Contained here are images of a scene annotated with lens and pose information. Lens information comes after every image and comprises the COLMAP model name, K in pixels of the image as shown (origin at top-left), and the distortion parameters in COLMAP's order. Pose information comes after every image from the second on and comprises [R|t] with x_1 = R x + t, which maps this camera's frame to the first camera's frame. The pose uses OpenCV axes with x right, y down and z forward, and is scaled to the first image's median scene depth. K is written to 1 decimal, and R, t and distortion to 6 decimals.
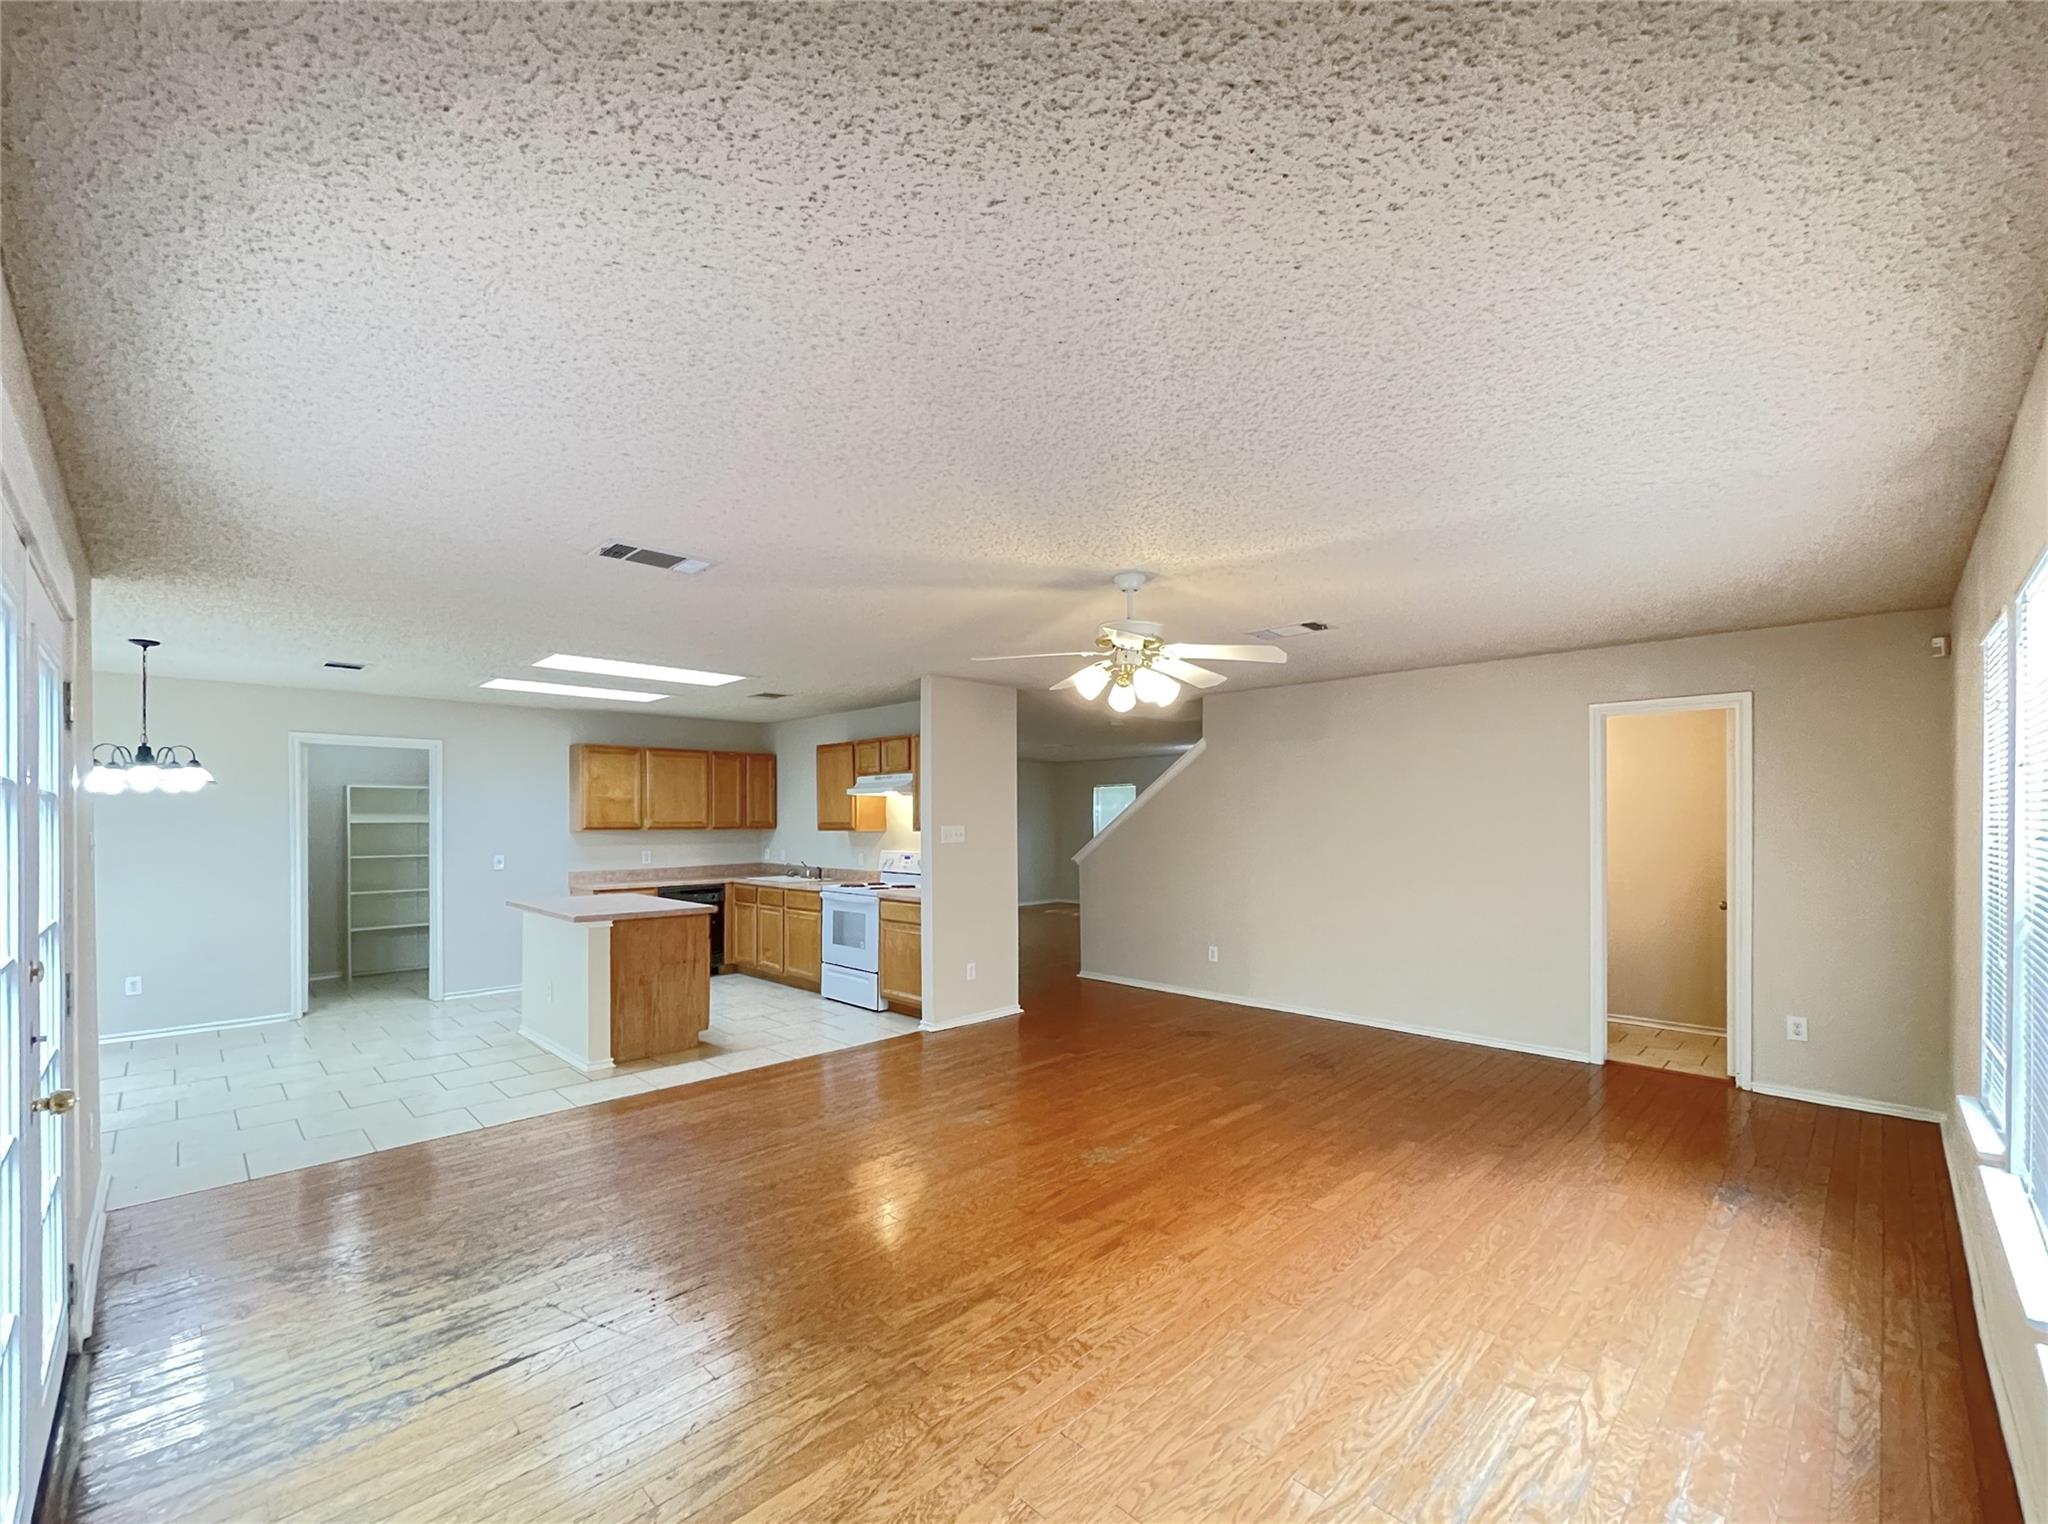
lens RADIAL K [[840.4, 0, 1043.0], [0, 840.4, 820.6], [0, 0, 1]] dist [-0.002952, -0.000376]
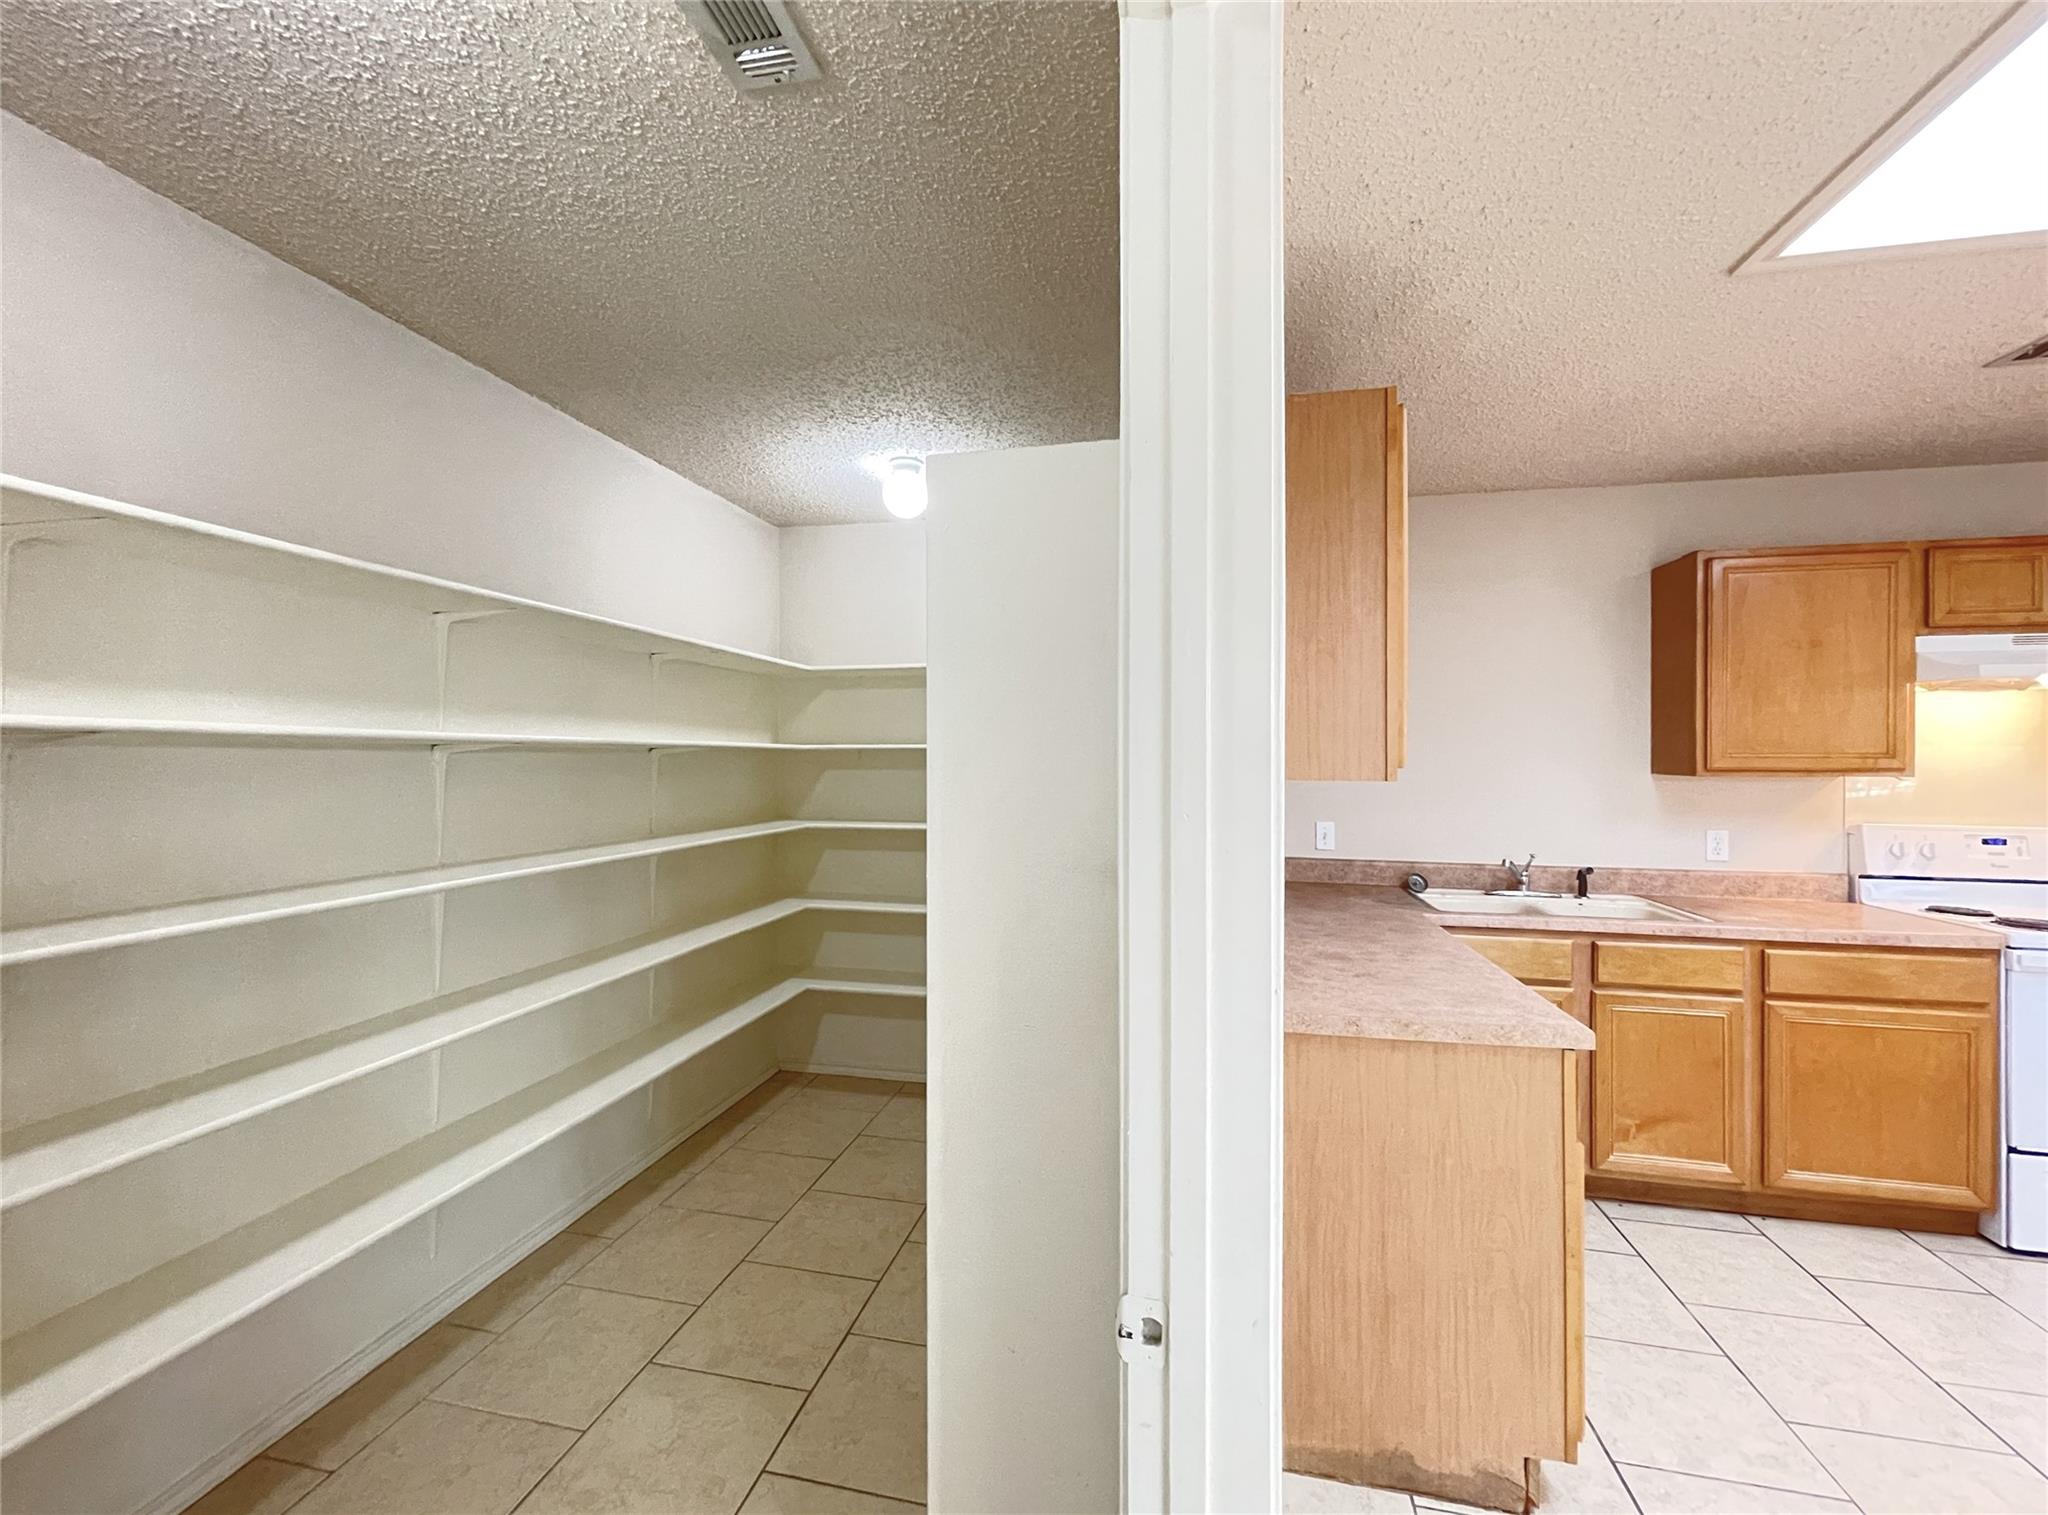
lens RADIAL K [[840.4, 0, 1026.7], [0, 840.4, 762.8], [0, 0, 1]] dist [-0.002952, -0.000376]
pose [[0.850758, 0.009585, 0.525469, -0.732099], [-0.008006, 0.999954, -0.005278, 0.011216], [-0.525496, 0.000284, 0.850796, 0.846301]]
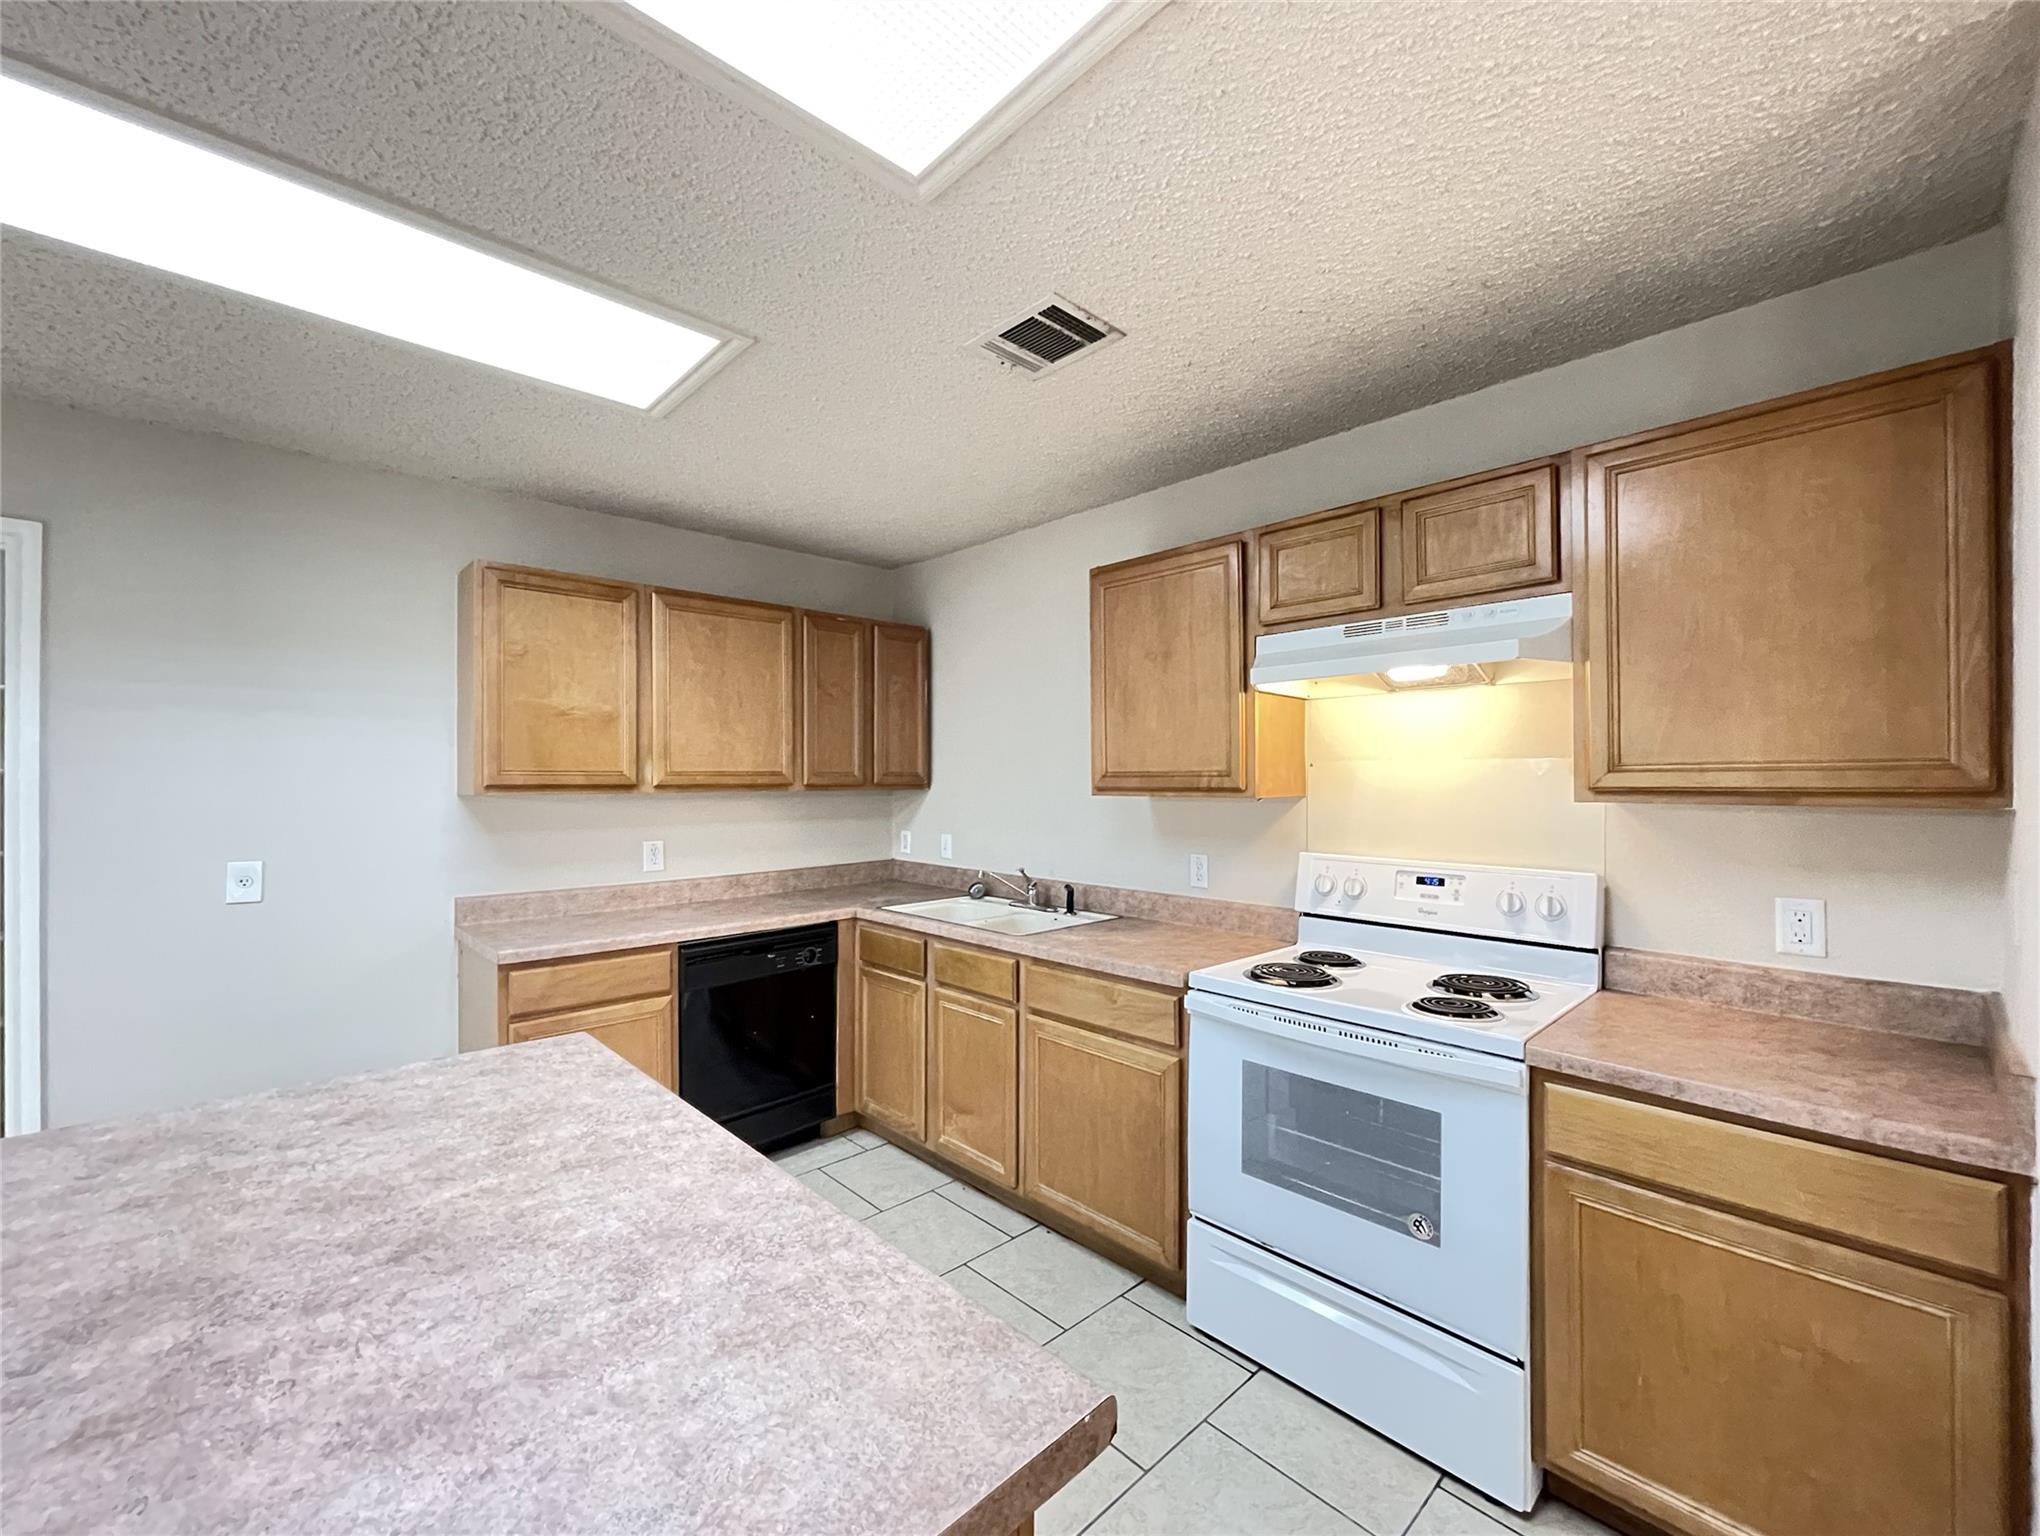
lens RADIAL K [[838.5, 0, 1012.7], [0, 838.5, 777.9], [0, 0, 1]] dist [-0.003252, 0.000250]
pose [[0.998342, 0.000885, -0.057561, -0.285119], [-0.000965, 0.999999, -0.001367, 0.005107], [0.057560, 0.001421, 0.998341, 0.628207]]
